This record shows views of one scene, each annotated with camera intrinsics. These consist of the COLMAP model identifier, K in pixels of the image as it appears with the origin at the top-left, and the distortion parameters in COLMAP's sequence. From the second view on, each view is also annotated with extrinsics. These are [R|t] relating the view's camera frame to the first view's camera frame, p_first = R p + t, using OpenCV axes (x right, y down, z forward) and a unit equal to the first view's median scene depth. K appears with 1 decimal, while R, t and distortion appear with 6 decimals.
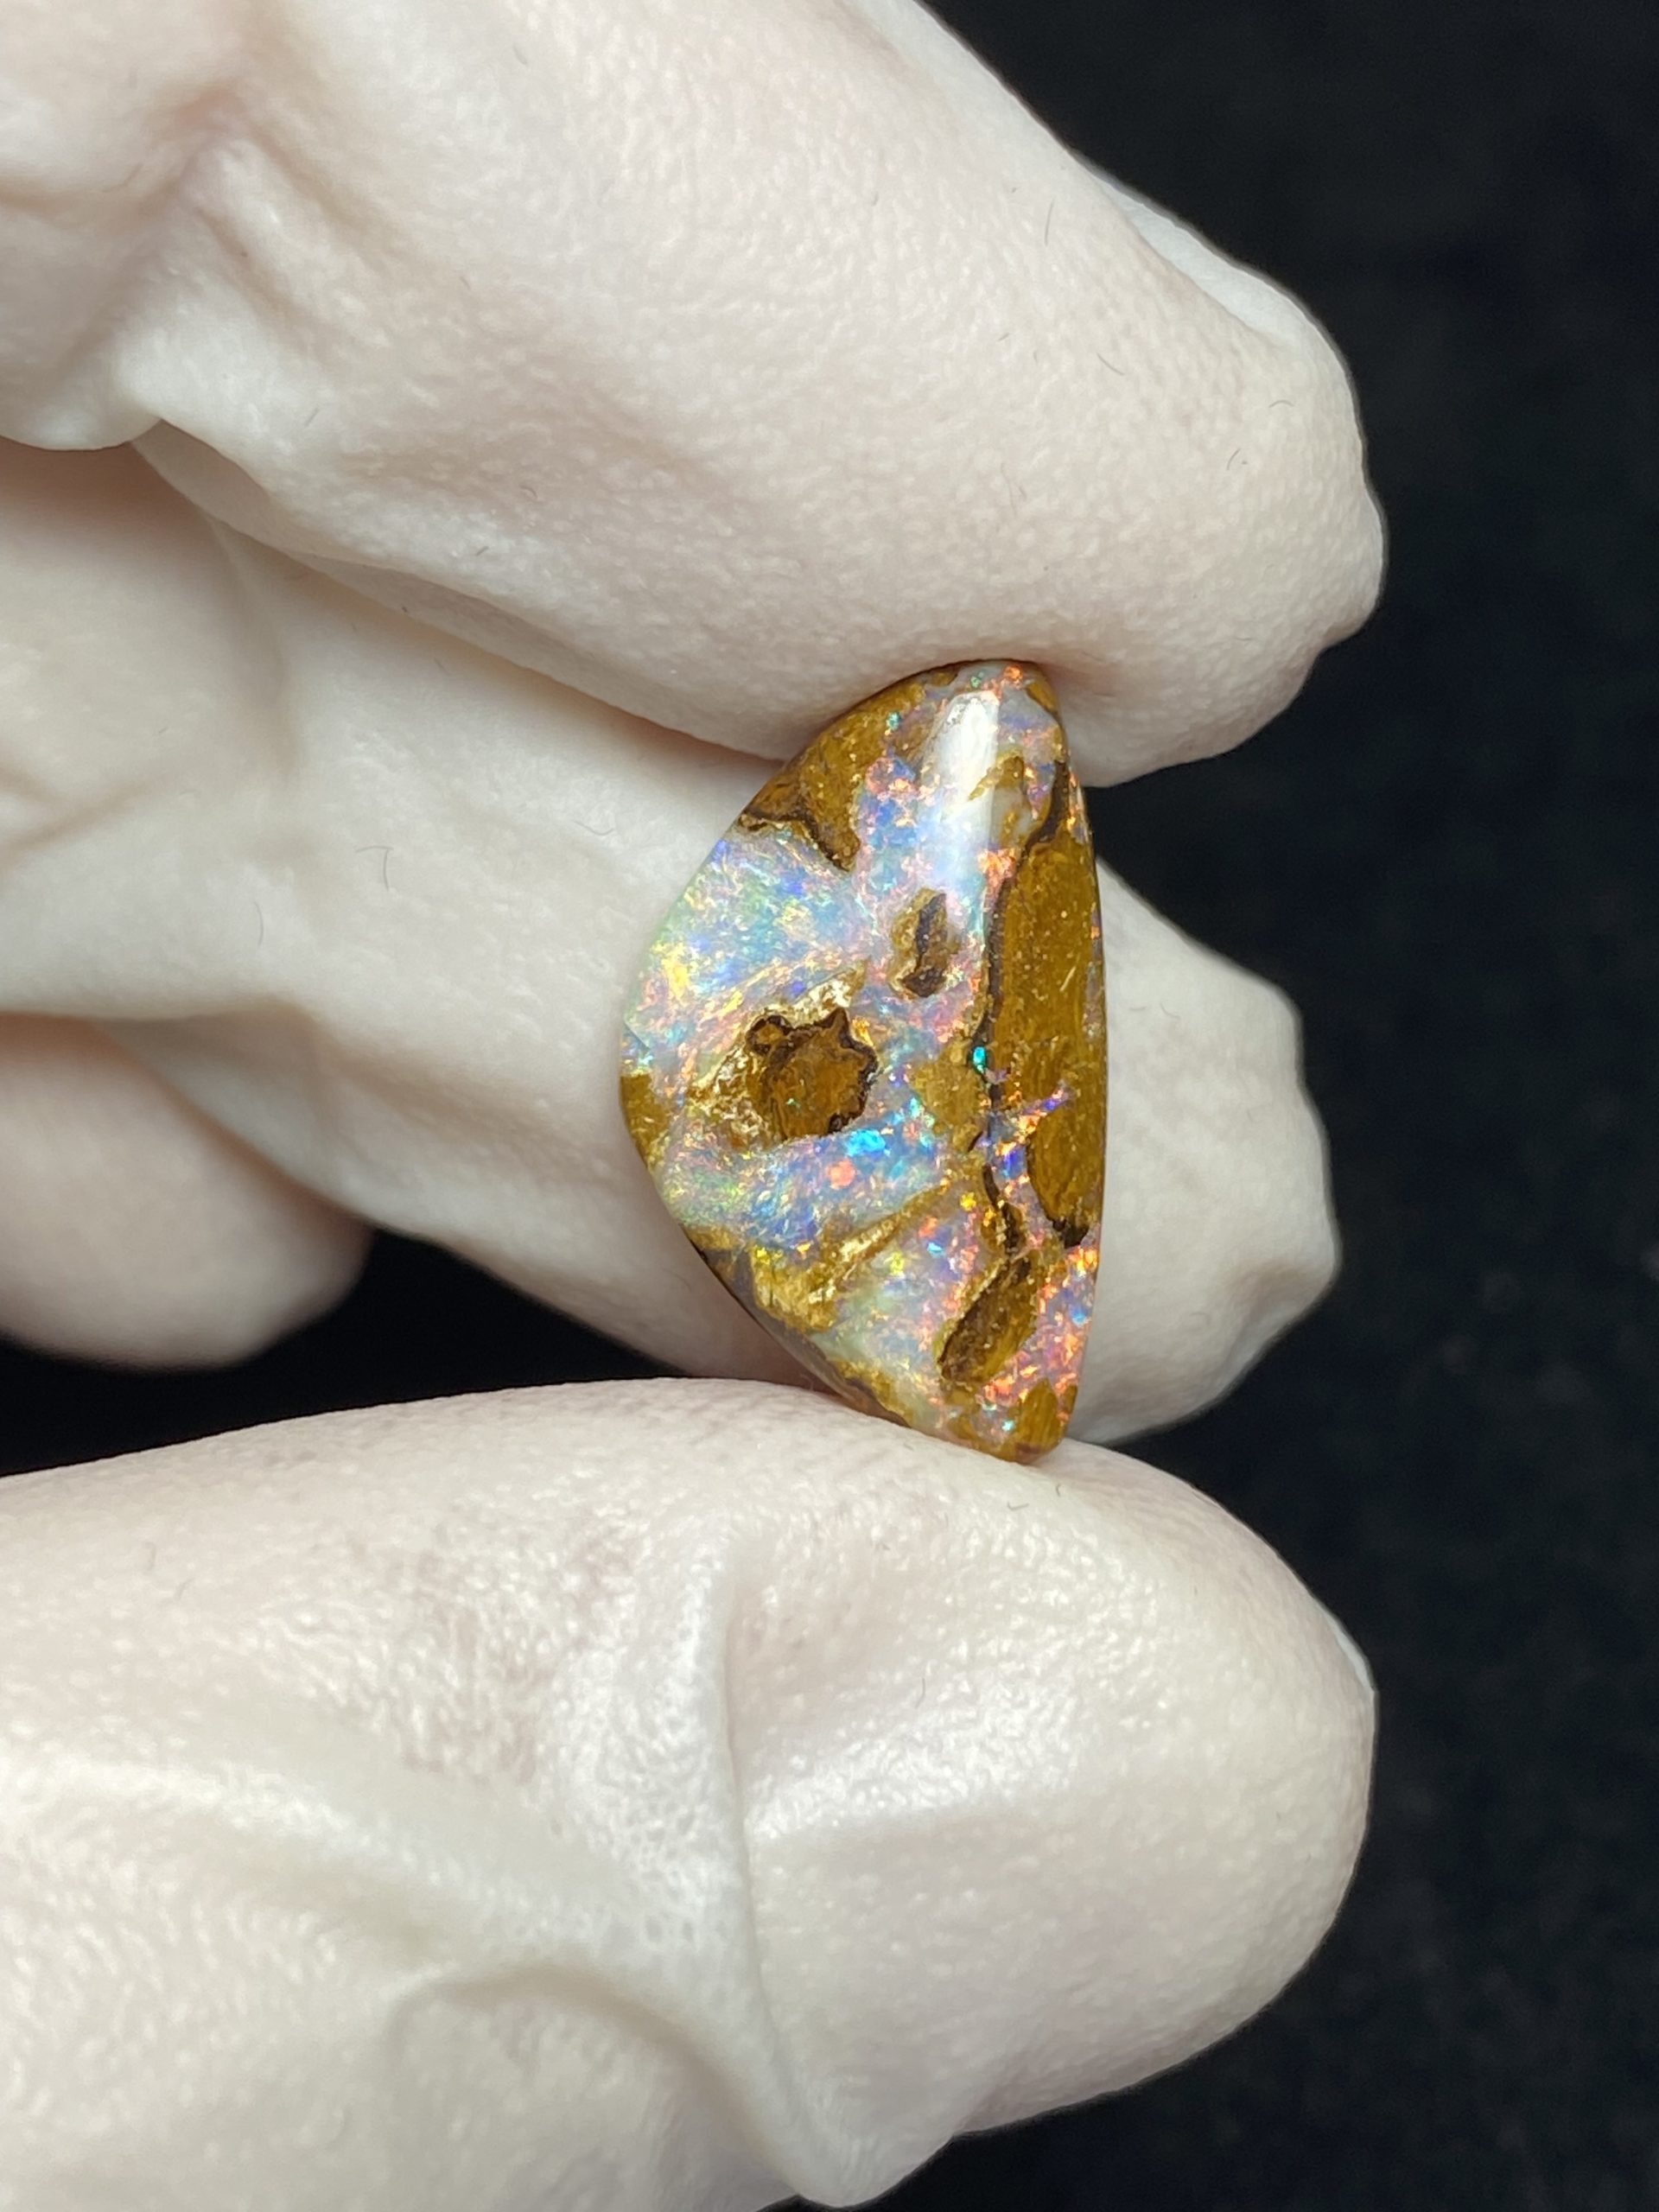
lens RADIAL K [[4212.1, 0, 842.8], [0, 4212.1, 1077.4], [0, 0, 1]] dist [0.116403, -0.043377]
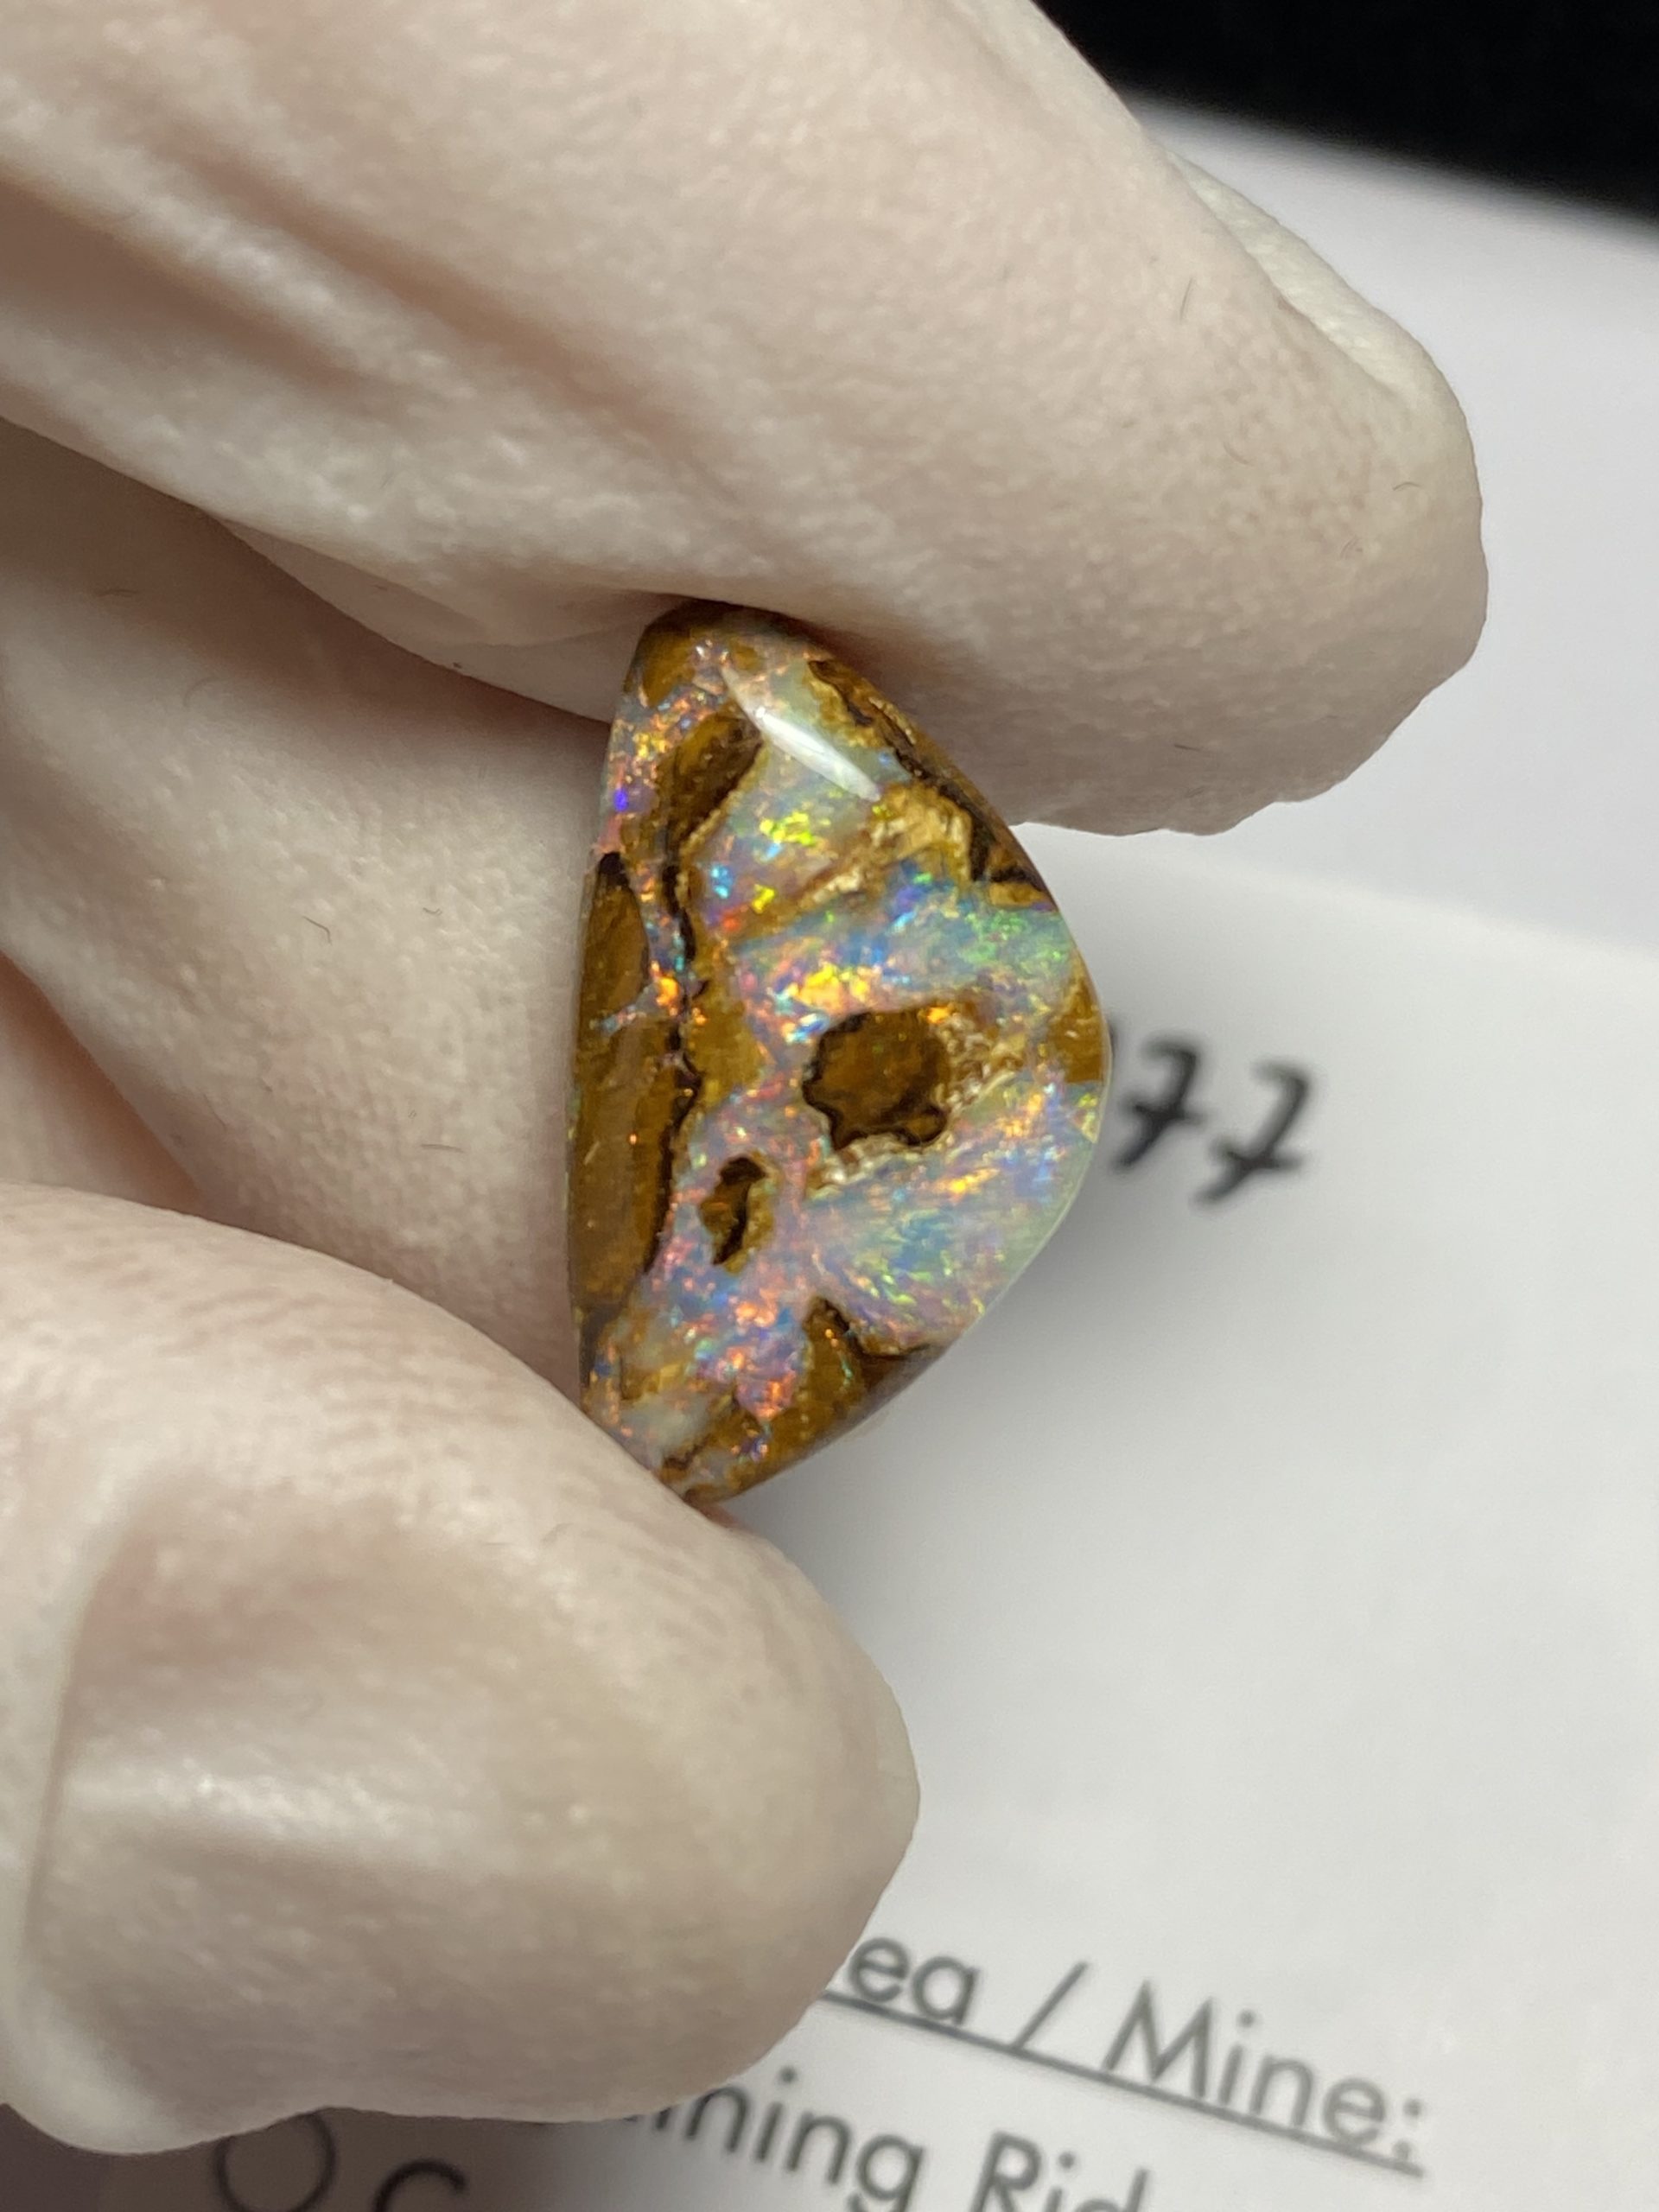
lens RADIAL K [[4212.1, 0, 842.8], [0, 4212.1, 1077.4], [0, 0, 1]] dist [0.116403, -0.043377]
pose [[-0.987666, -0.094711, 0.124686, -0.111795], [0.072733, -0.982701, -0.170321, 0.151430], [0.138661, -0.159151, 0.977468, 0.122094]]
